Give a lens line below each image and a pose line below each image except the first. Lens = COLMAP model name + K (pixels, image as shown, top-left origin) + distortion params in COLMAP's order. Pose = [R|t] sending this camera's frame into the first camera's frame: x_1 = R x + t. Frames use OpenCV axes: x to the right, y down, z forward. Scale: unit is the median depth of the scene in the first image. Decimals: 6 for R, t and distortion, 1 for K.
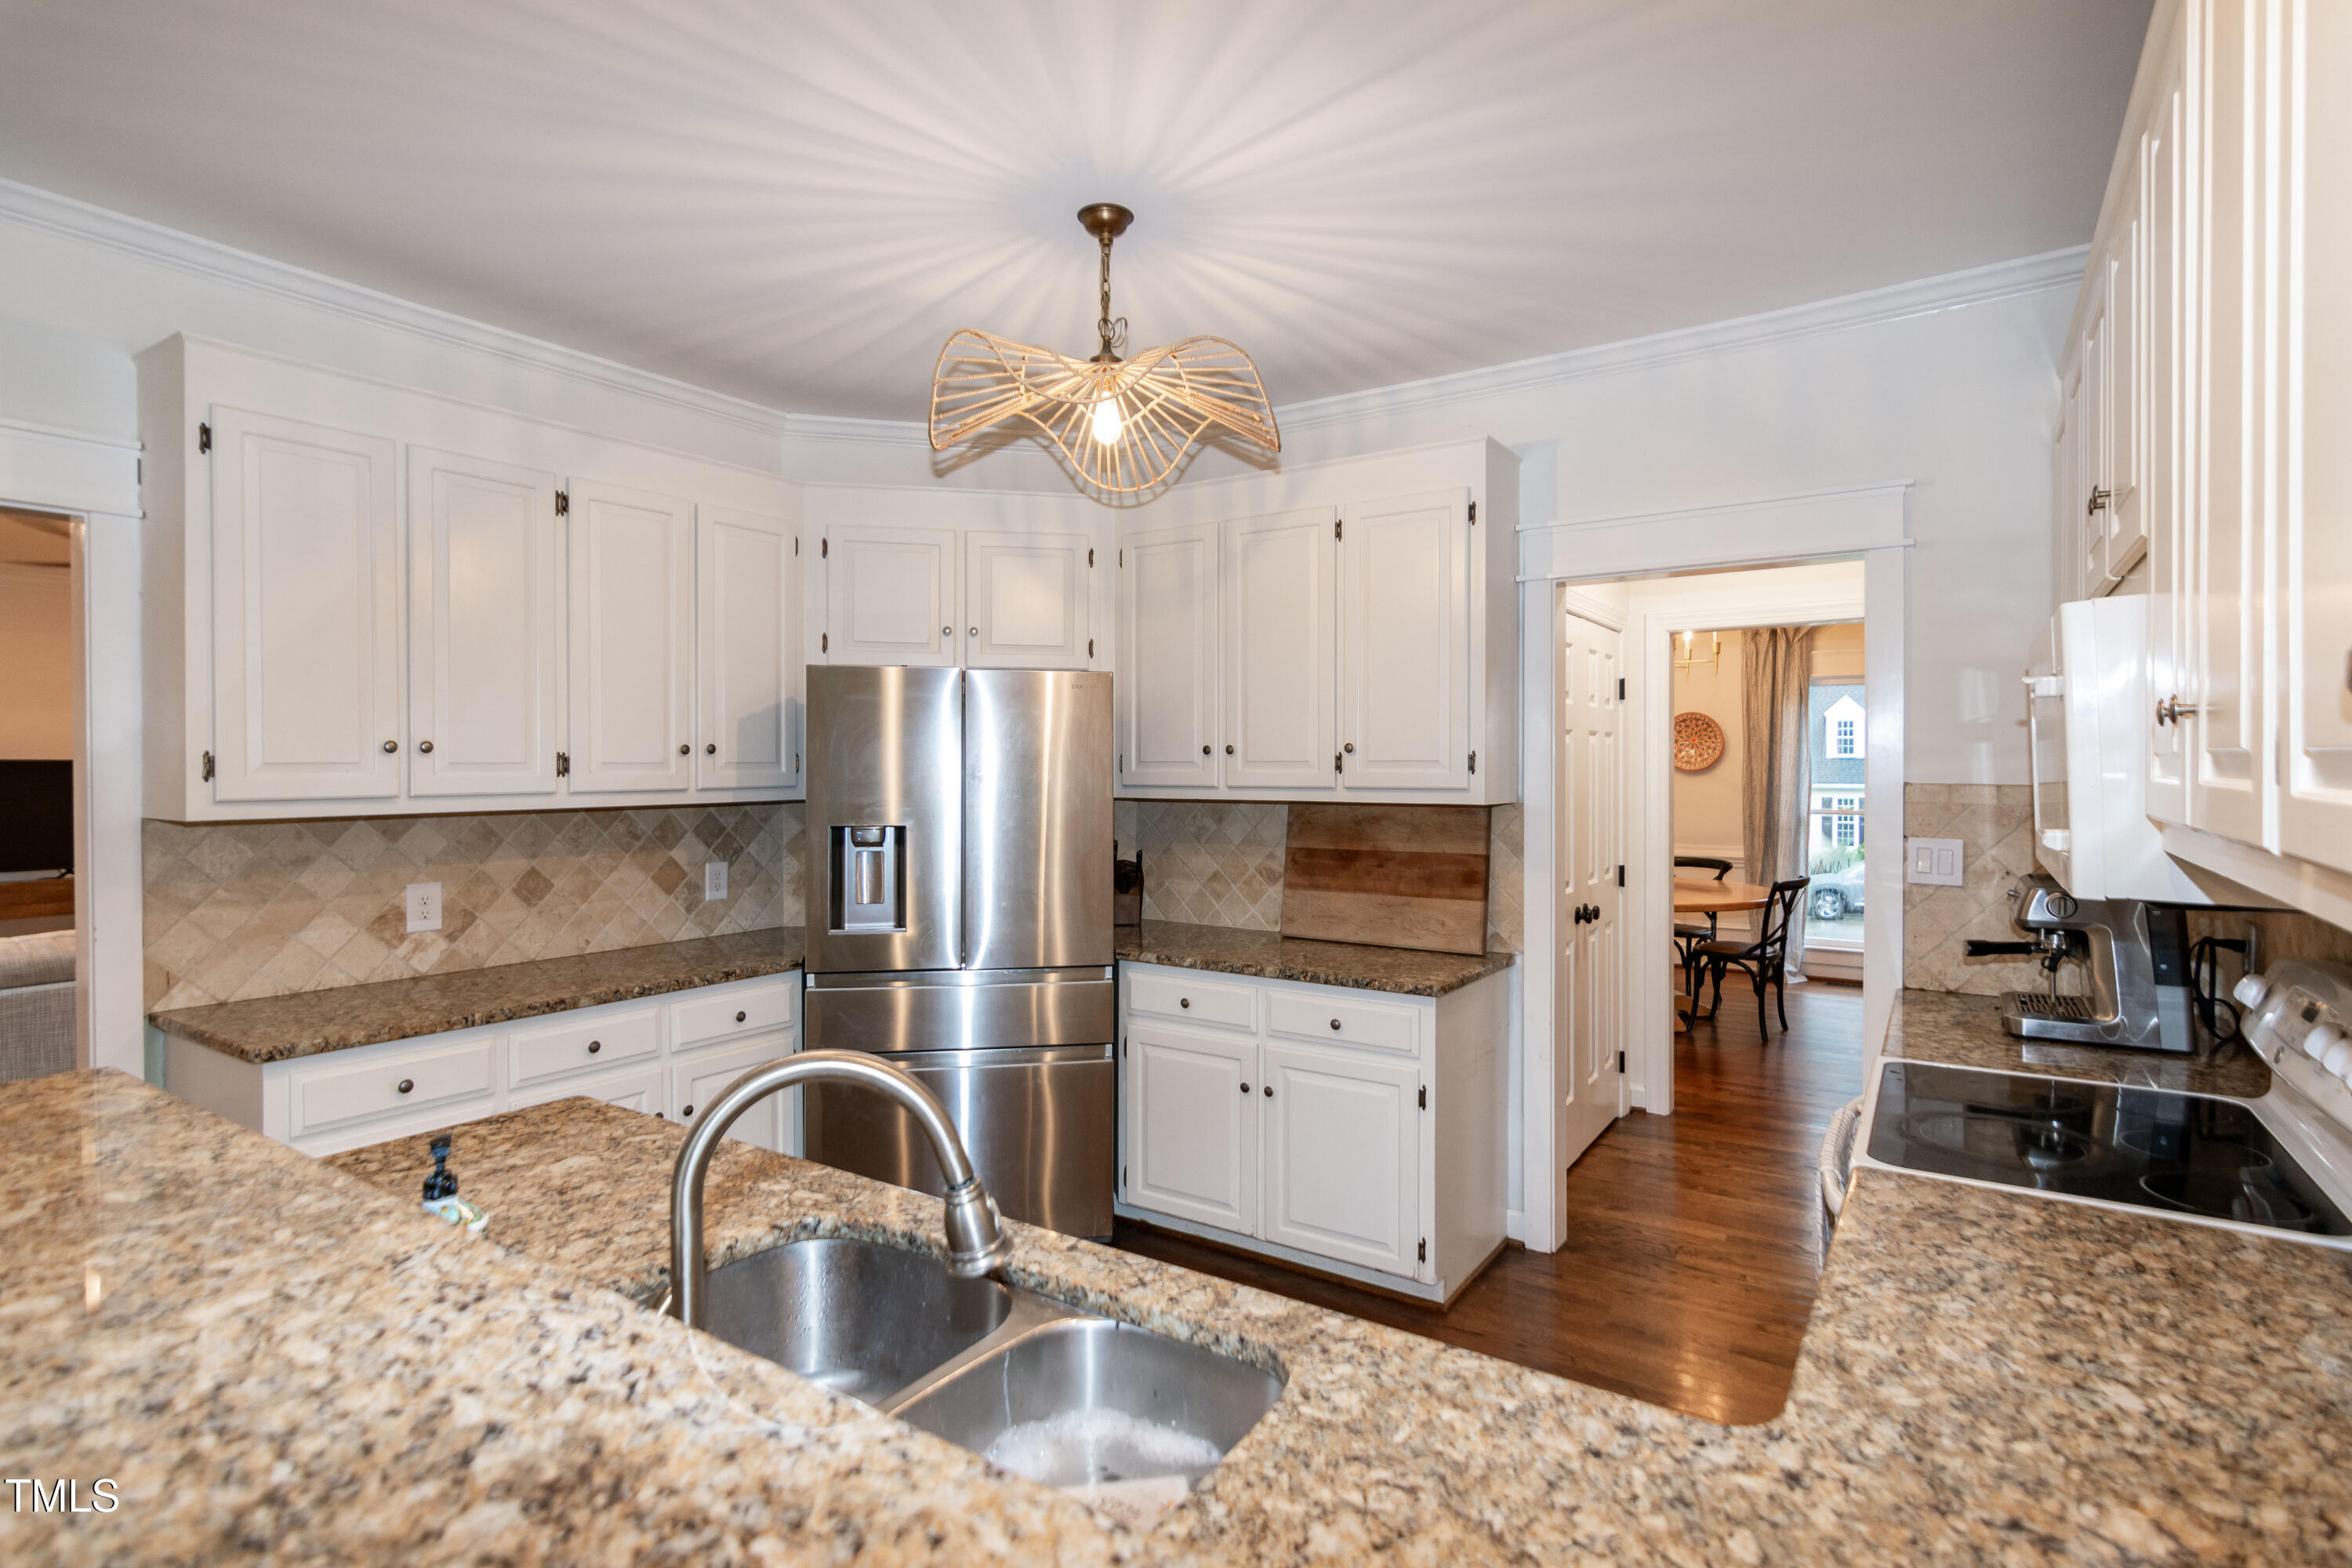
lens RADIAL K [[1149.4, 0, 1176.0], [0, 1149.4, 784.0], [0, 0, 1]] dist [-0.024522, -0.000014]
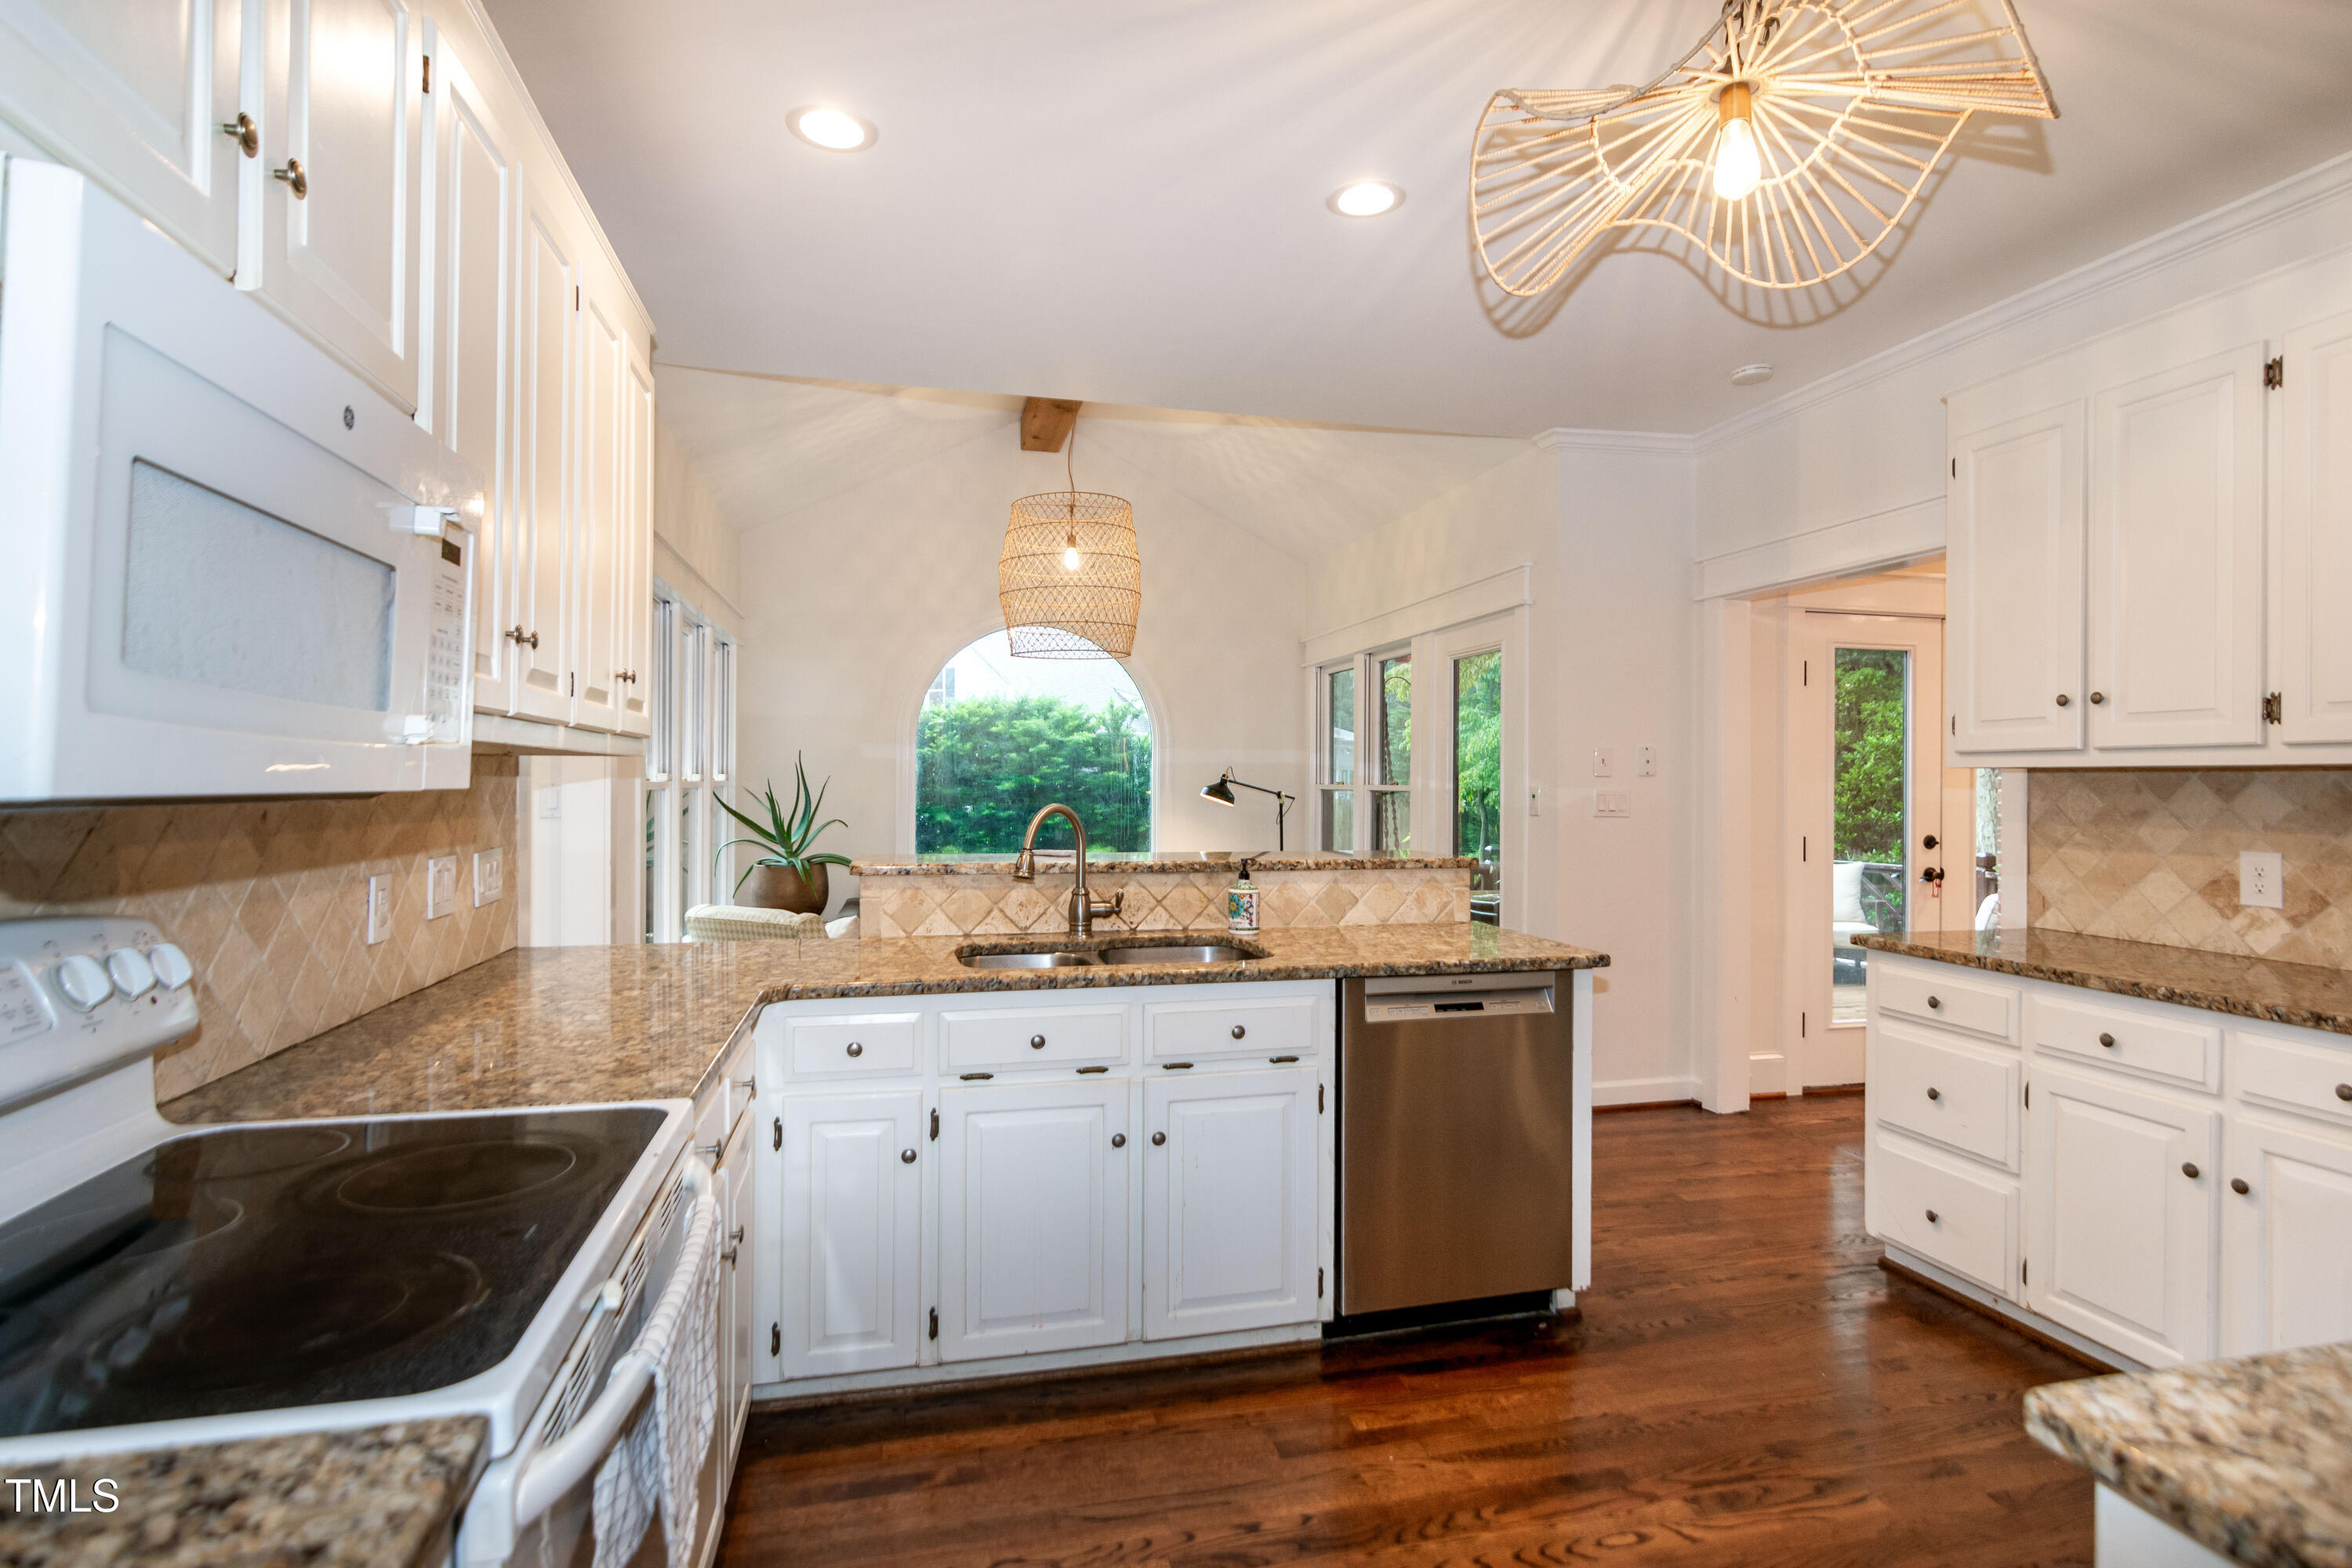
lens RADIAL K [[1178.7, 0, 1196.9], [0, 1178.7, 778.1], [0, 0, 1]] dist [-0.001117, -0.000246]
pose [[-0.664449, 0.003387, -0.747326, 0.567409], [-0.012191, 0.999808, 0.015370, 0.027732], [0.747234, 0.019323, -0.664280, 1.015479]]
